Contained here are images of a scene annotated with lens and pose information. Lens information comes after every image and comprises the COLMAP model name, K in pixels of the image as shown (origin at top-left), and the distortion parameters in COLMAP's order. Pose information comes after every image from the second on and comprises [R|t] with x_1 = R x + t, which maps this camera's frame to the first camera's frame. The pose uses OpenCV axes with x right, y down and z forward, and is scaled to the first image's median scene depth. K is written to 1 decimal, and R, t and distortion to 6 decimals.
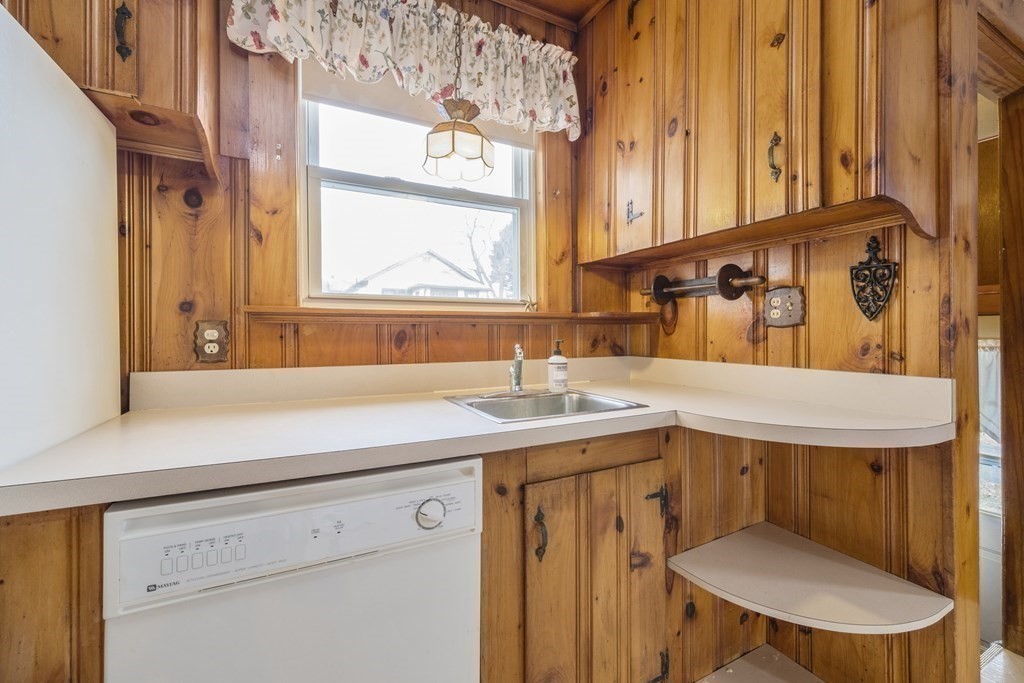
lens RADIAL K [[436.3, 0, 510.6], [0, 436.3, 338.4], [0, 0, 1]] dist [0.007114, -0.000185]
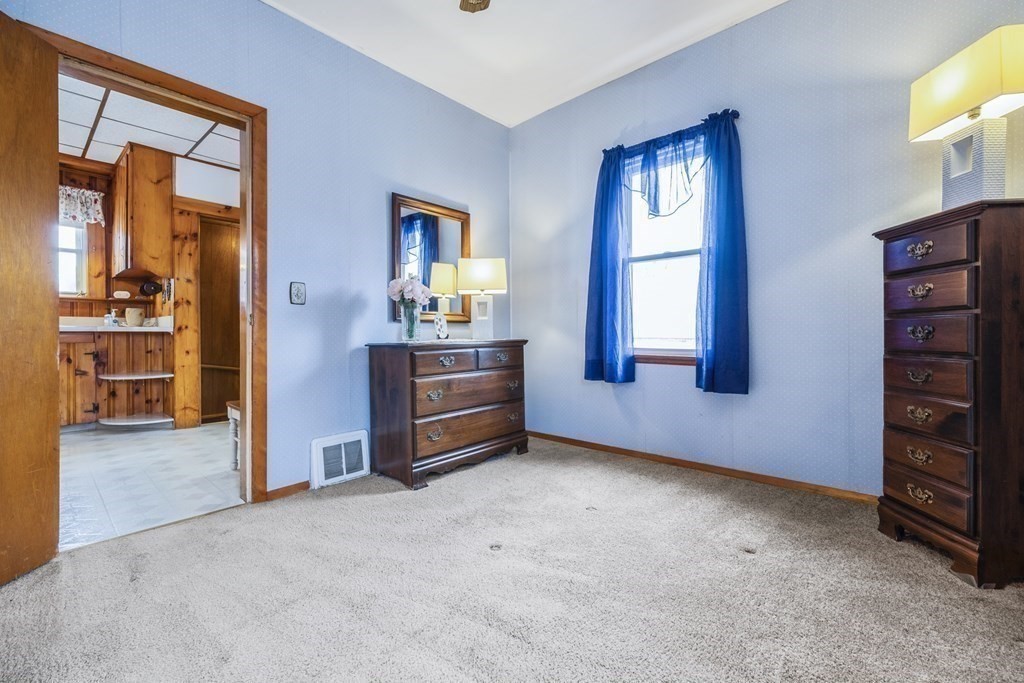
lens RADIAL K [[436.3, 0, 508.5], [0, 436.3, 337.0], [0, 0, 1]] dist [0.007114, -0.000185]
pose [[0.936635, -0.002608, 0.350296, 1.810102], [0.003628, 0.999991, -0.002257, 0.223784], [-0.350287, 0.003385, 0.936636, -2.682335]]
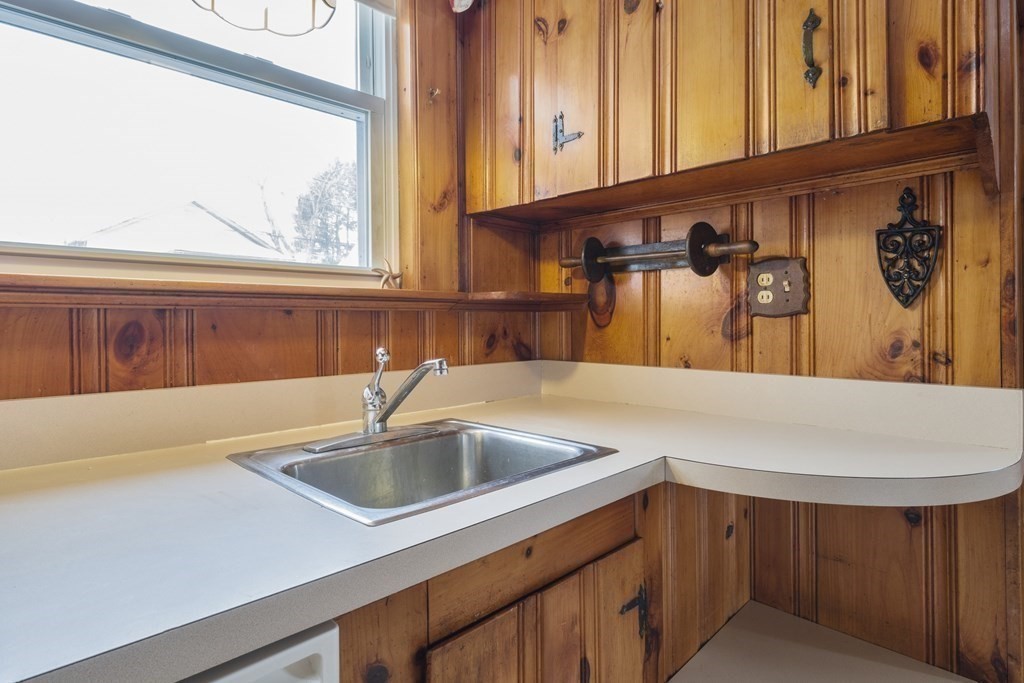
lens RADIAL K [[540.9, 0, 500.4], [0, 540.9, 325.4], [0, 0, 1]] dist [0.003385, 0.001522]
pose [[0.946355, -0.003551, 0.323108, -0.064807], [0.005887, 0.999963, -0.006253, -0.009204], [-0.323074, 0.007820, 0.946341, 0.342294]]
